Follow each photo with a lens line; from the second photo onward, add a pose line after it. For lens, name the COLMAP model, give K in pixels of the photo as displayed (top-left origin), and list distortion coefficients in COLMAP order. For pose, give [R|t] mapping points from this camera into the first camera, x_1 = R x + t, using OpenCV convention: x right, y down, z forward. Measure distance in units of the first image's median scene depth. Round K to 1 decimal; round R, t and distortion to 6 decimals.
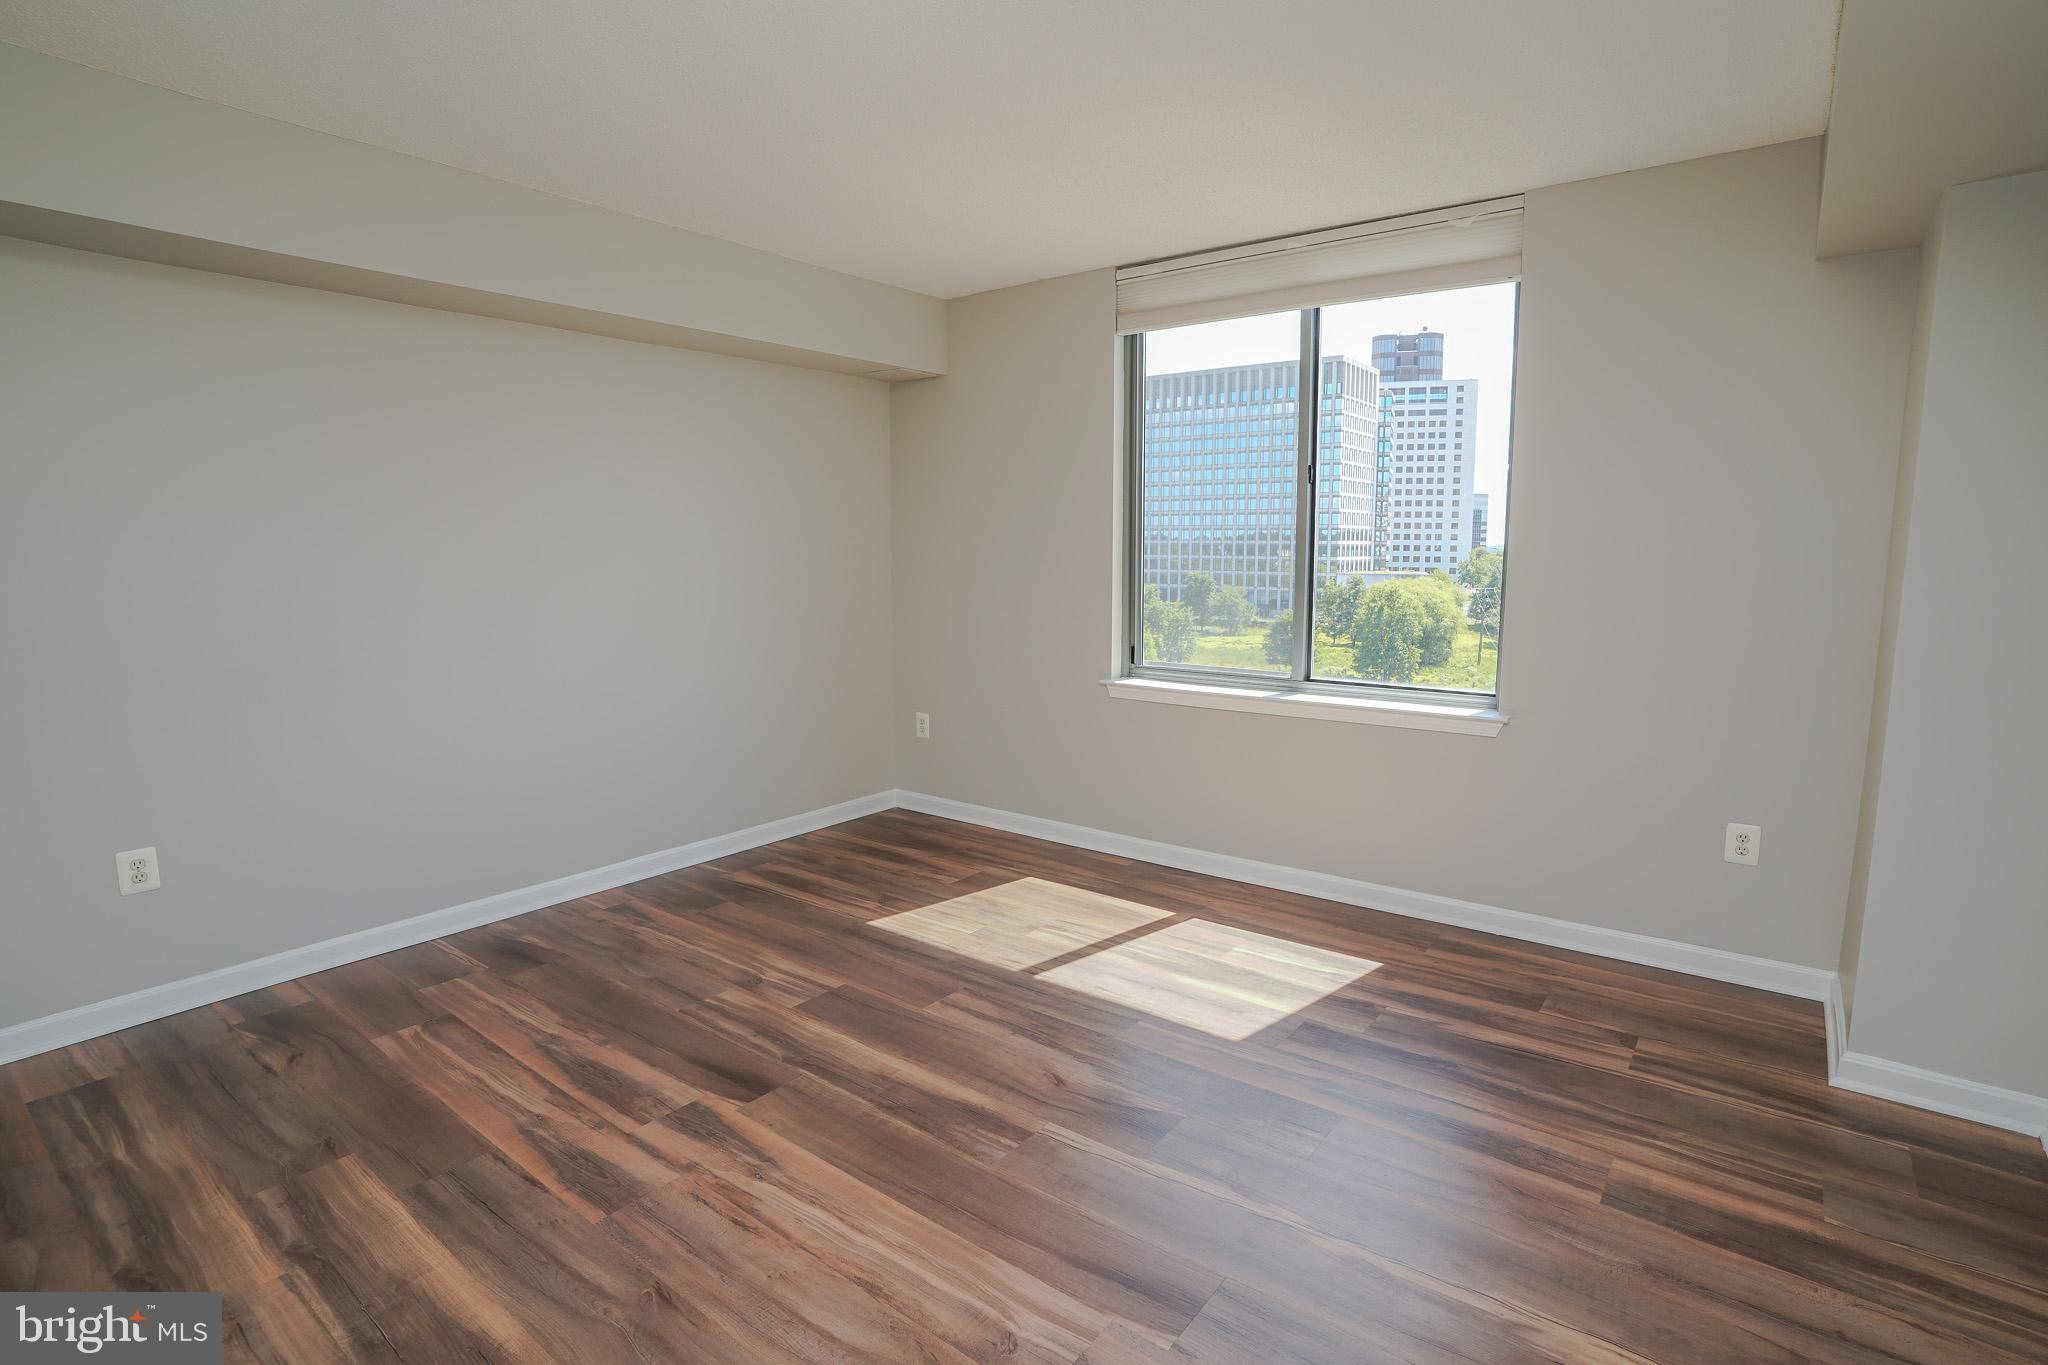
lens RADIAL K [[1005.3, 0, 1018.1], [0, 1005.3, 687.1], [0, 0, 1]] dist [-0.071178, 0.028440]
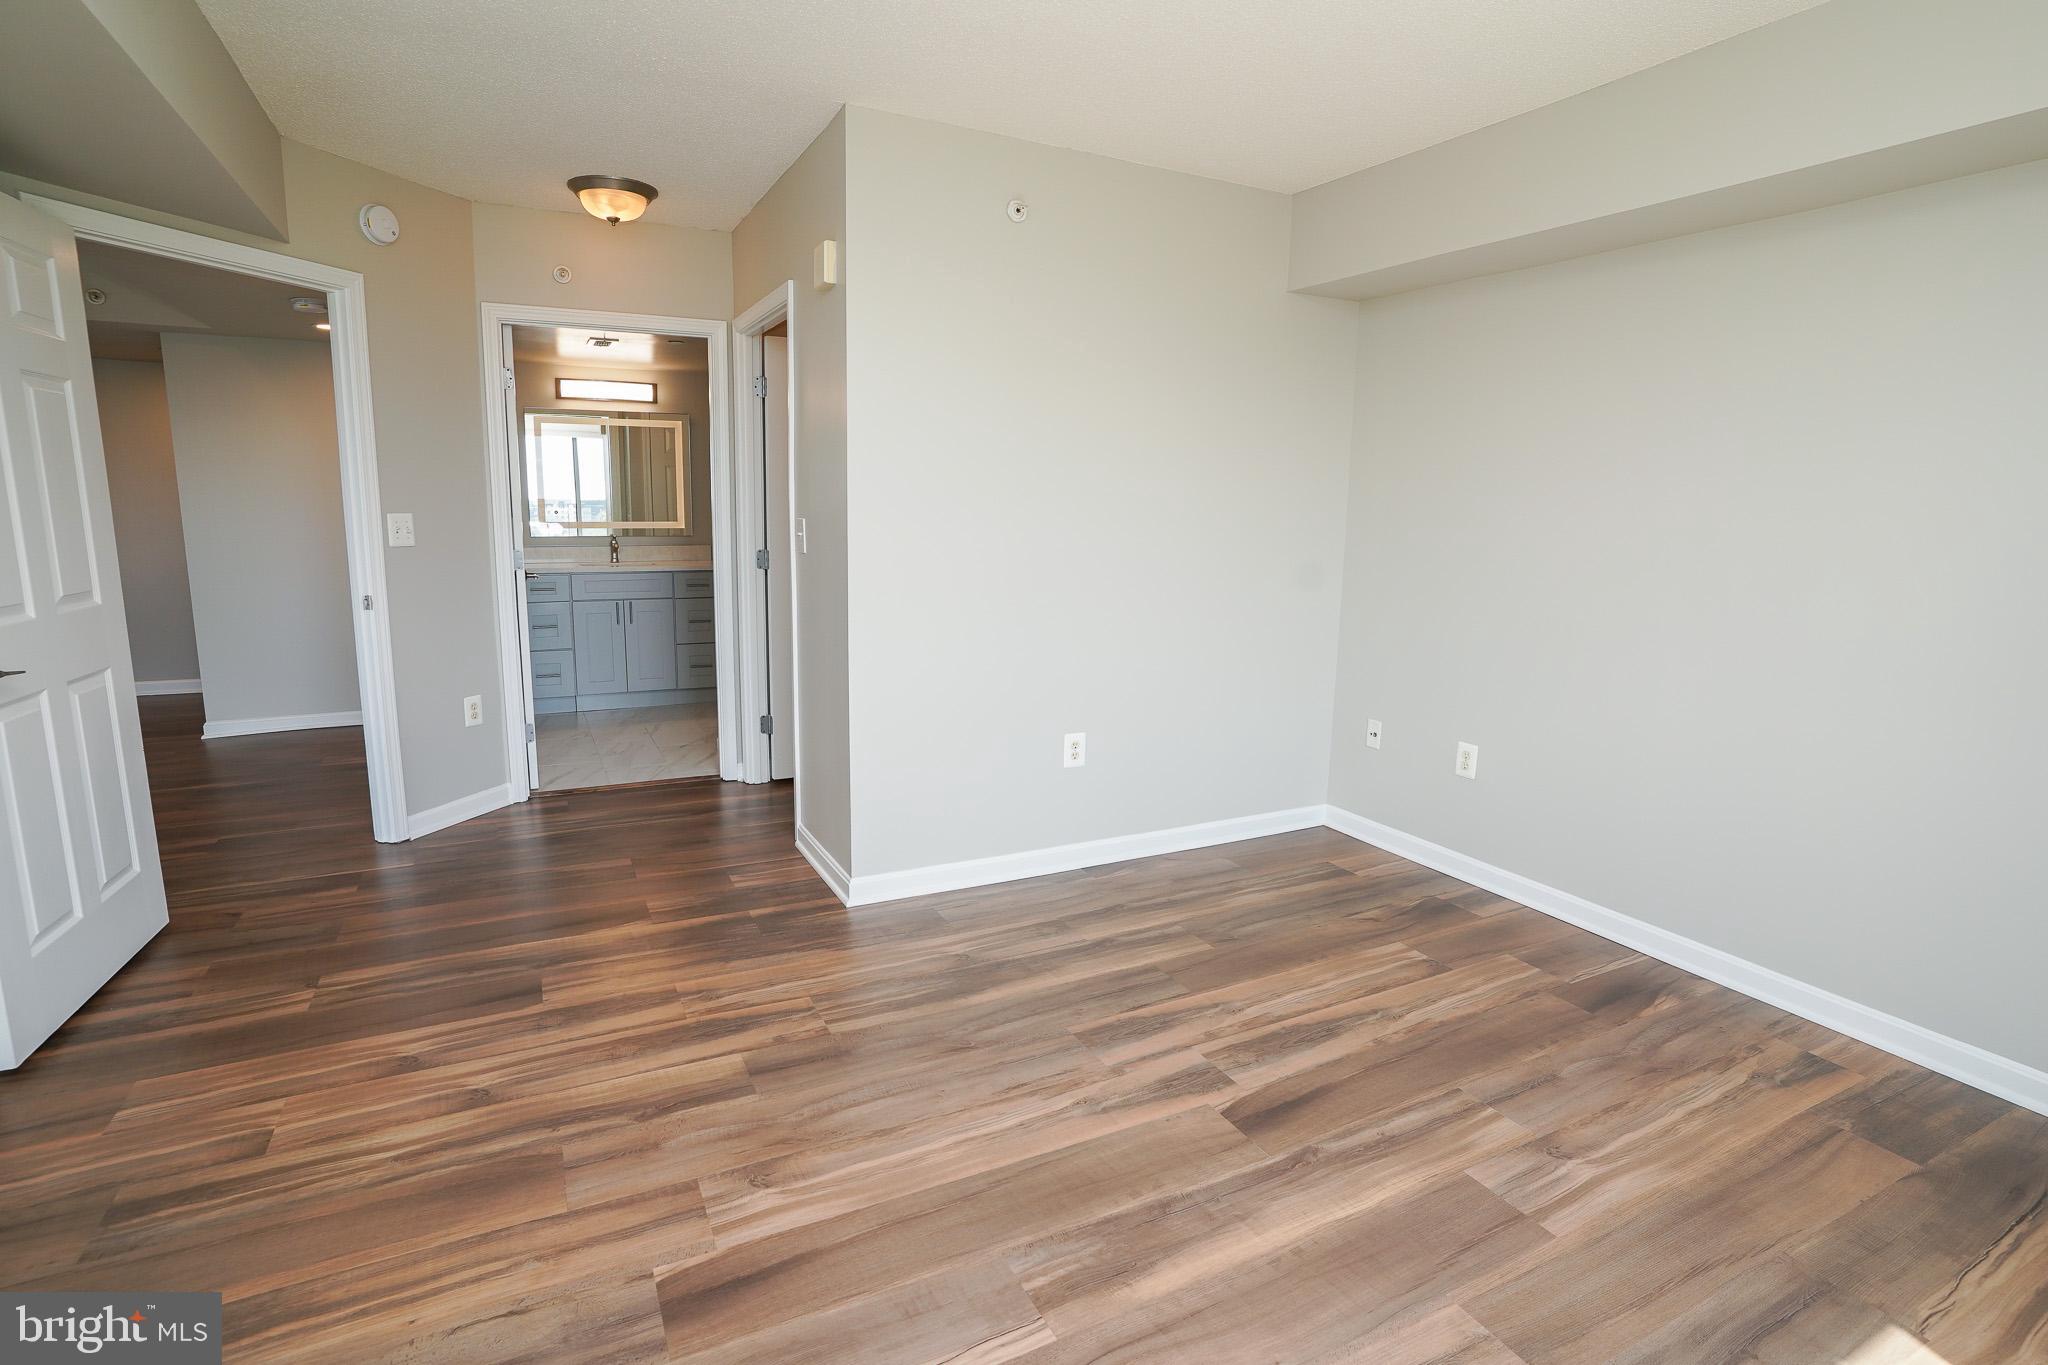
lens RADIAL K [[1005.3, 0, 1030.3], [0, 1005.3, 670.0], [0, 0, 1]] dist [-0.071178, 0.028440]
pose [[-0.413465, 0.144752, -0.898940, 0.552350], [-0.148417, 0.963364, 0.223390, -0.149675], [0.898343, 0.225782, -0.376833, 1.074465]]
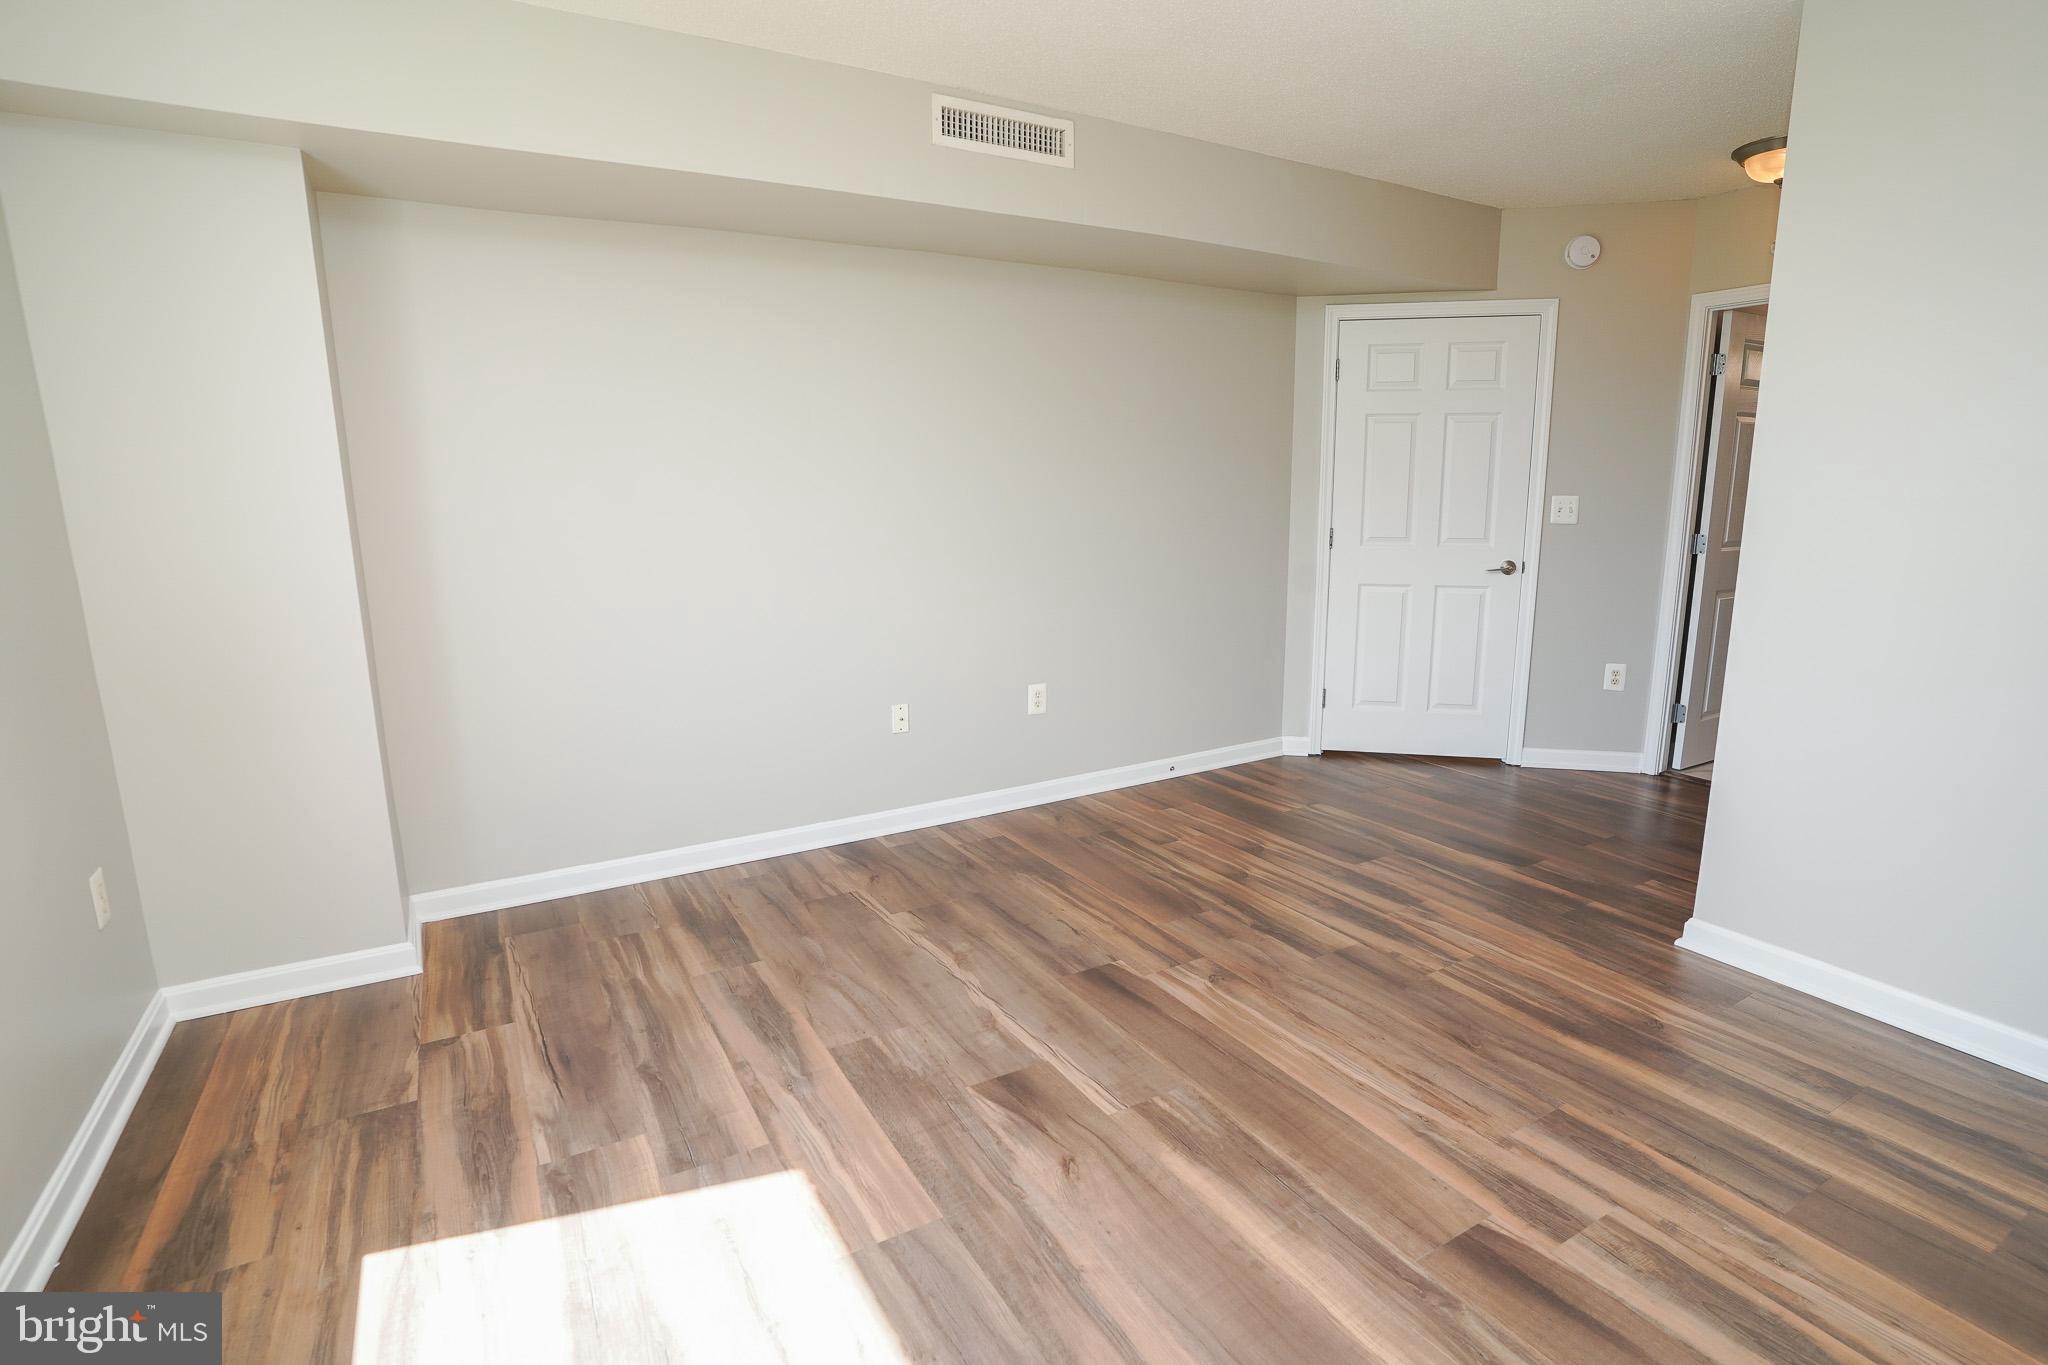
lens RADIAL K [[1005.3, 0, 1035.1], [0, 1005.3, 684.8], [0, 0, 1]] dist [-0.071178, 0.028440]
pose [[-0.932774, -0.061520, 0.355174, -0.193050], [0.062283, 0.943002, 0.326908, -0.221072], [-0.355041, 0.327052, -0.875776, 1.600885]]
